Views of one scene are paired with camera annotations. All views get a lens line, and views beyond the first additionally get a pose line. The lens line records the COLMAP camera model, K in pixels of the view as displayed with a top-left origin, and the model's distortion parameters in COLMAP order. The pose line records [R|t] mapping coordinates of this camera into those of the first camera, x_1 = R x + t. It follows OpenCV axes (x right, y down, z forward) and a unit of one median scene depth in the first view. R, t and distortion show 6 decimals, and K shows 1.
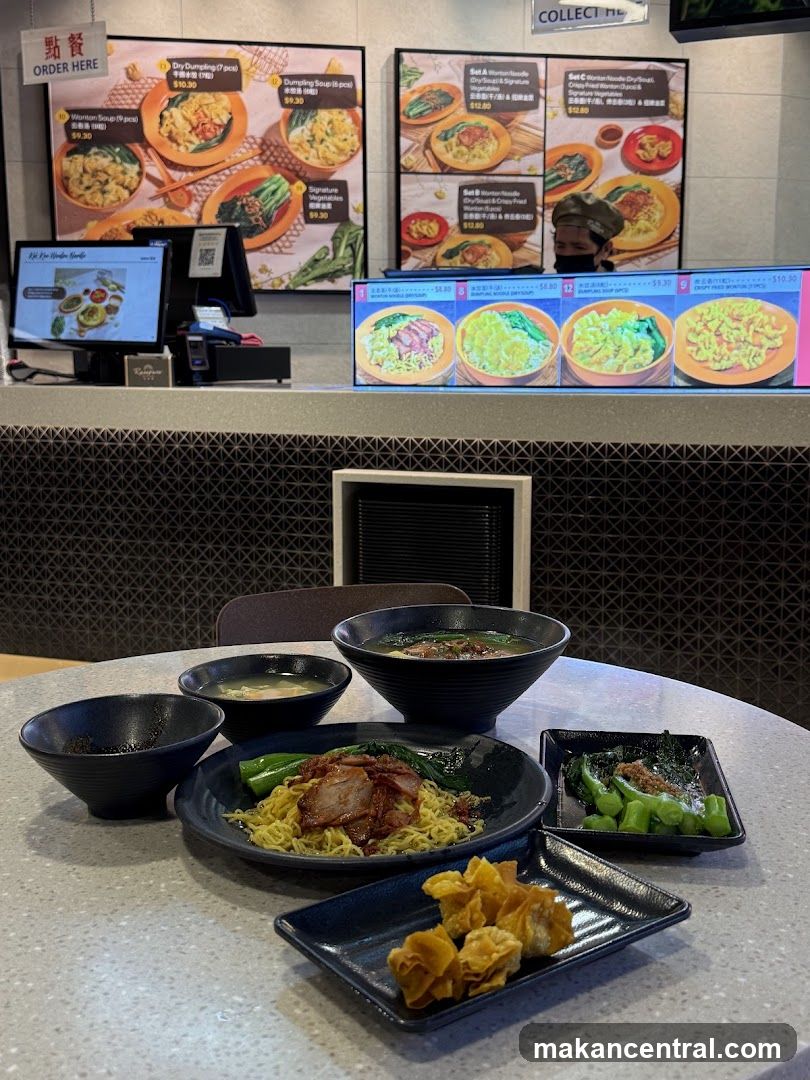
lens RADIAL K [[1180.6, 0, 405.0], [0, 1180.6, 540.0], [0, 0, 1]] dist [0.174859, -0.386965]
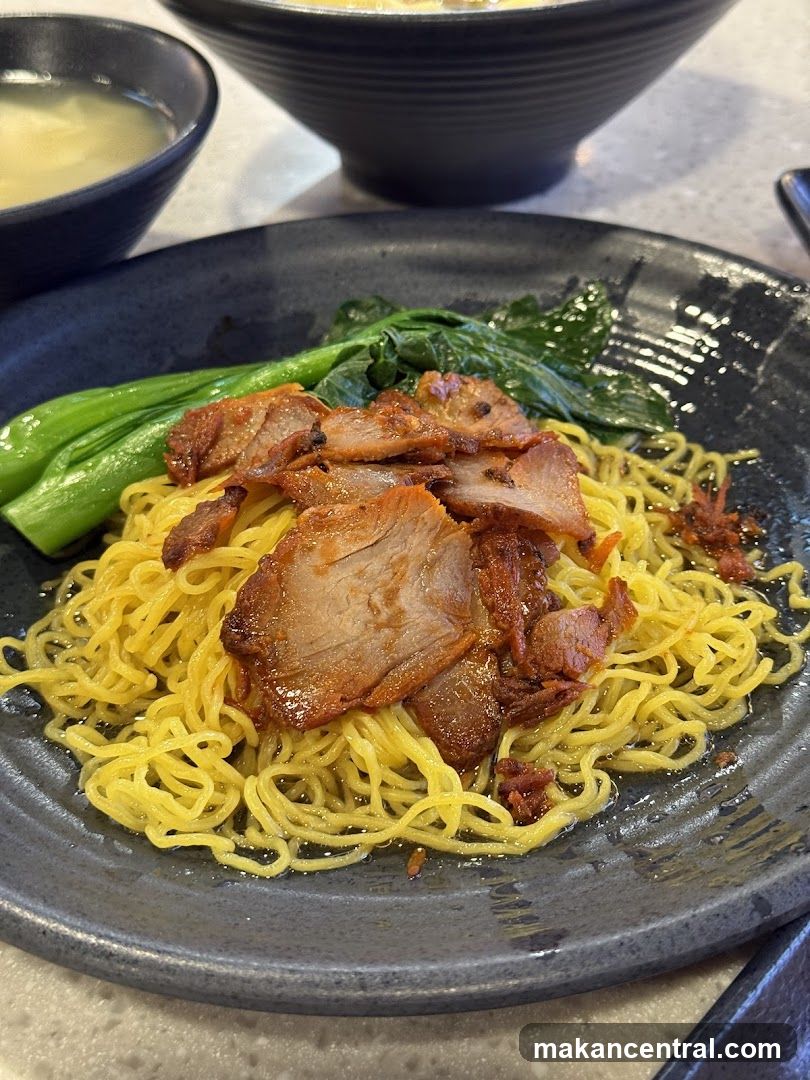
lens RADIAL K [[1620.8, 0, 405.0], [0, 1620.8, 540.0], [0, 0, 1]] dist [0.150413, -0.025359]
pose [[0.974916, -0.164488, 0.149942, -0.105014], [0.075891, 0.878970, 0.470799, 0.018766], [-0.209236, -0.447611, 0.869405, 0.677498]]
